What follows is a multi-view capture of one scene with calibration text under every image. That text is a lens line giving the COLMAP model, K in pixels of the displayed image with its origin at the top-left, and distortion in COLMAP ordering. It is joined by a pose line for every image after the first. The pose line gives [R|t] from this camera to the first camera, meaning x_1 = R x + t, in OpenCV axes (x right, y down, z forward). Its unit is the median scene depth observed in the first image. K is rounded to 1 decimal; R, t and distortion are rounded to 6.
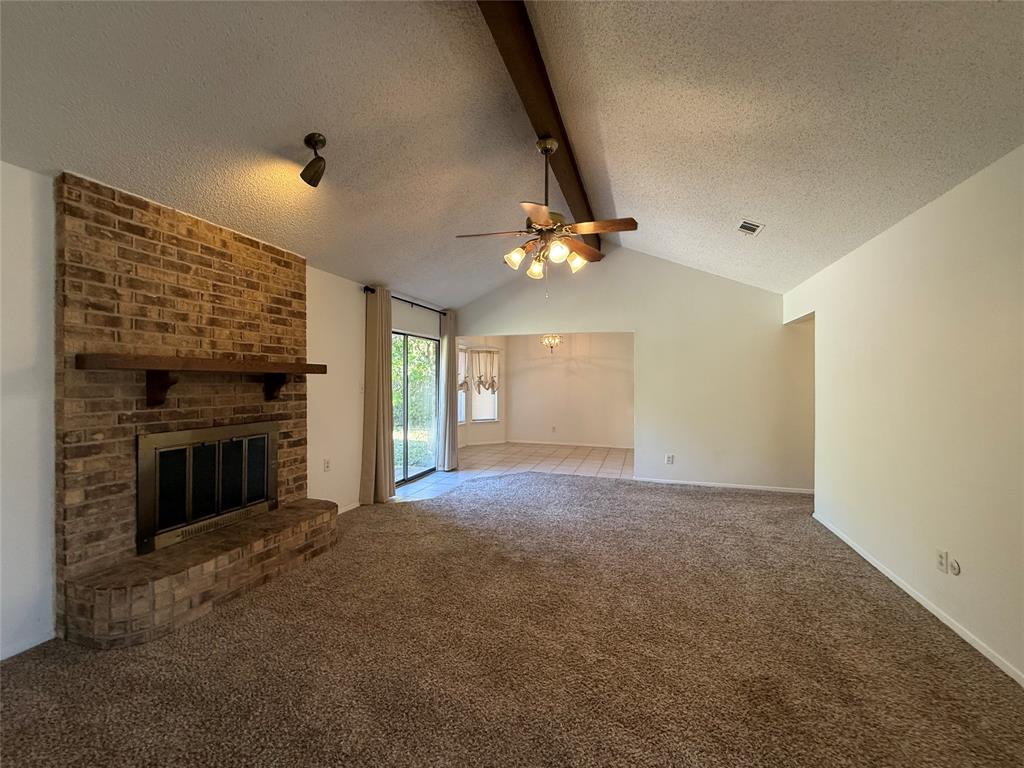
lens RADIAL K [[408.6, 0, 512.3], [0, 408.6, 382.7], [0, 0, 1]] dist [-0.001513, 0.000830]
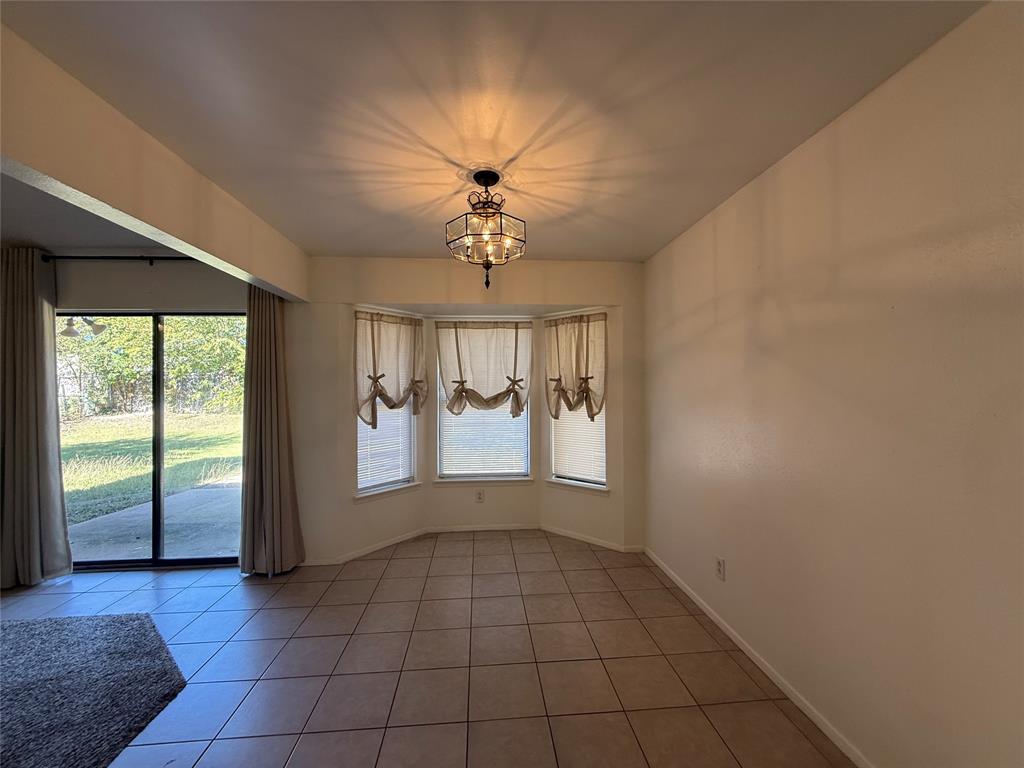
lens RADIAL K [[408.6, 0, 513.8], [0, 408.6, 380.7], [0, 0, 1]] dist [-0.001513, 0.000830]
pose [[0.385164, -0.019817, -0.922635, 0.841684], [0.005680, 0.999801, -0.019104, -0.012520], [0.922831, 0.002118, 0.385200, 2.186898]]
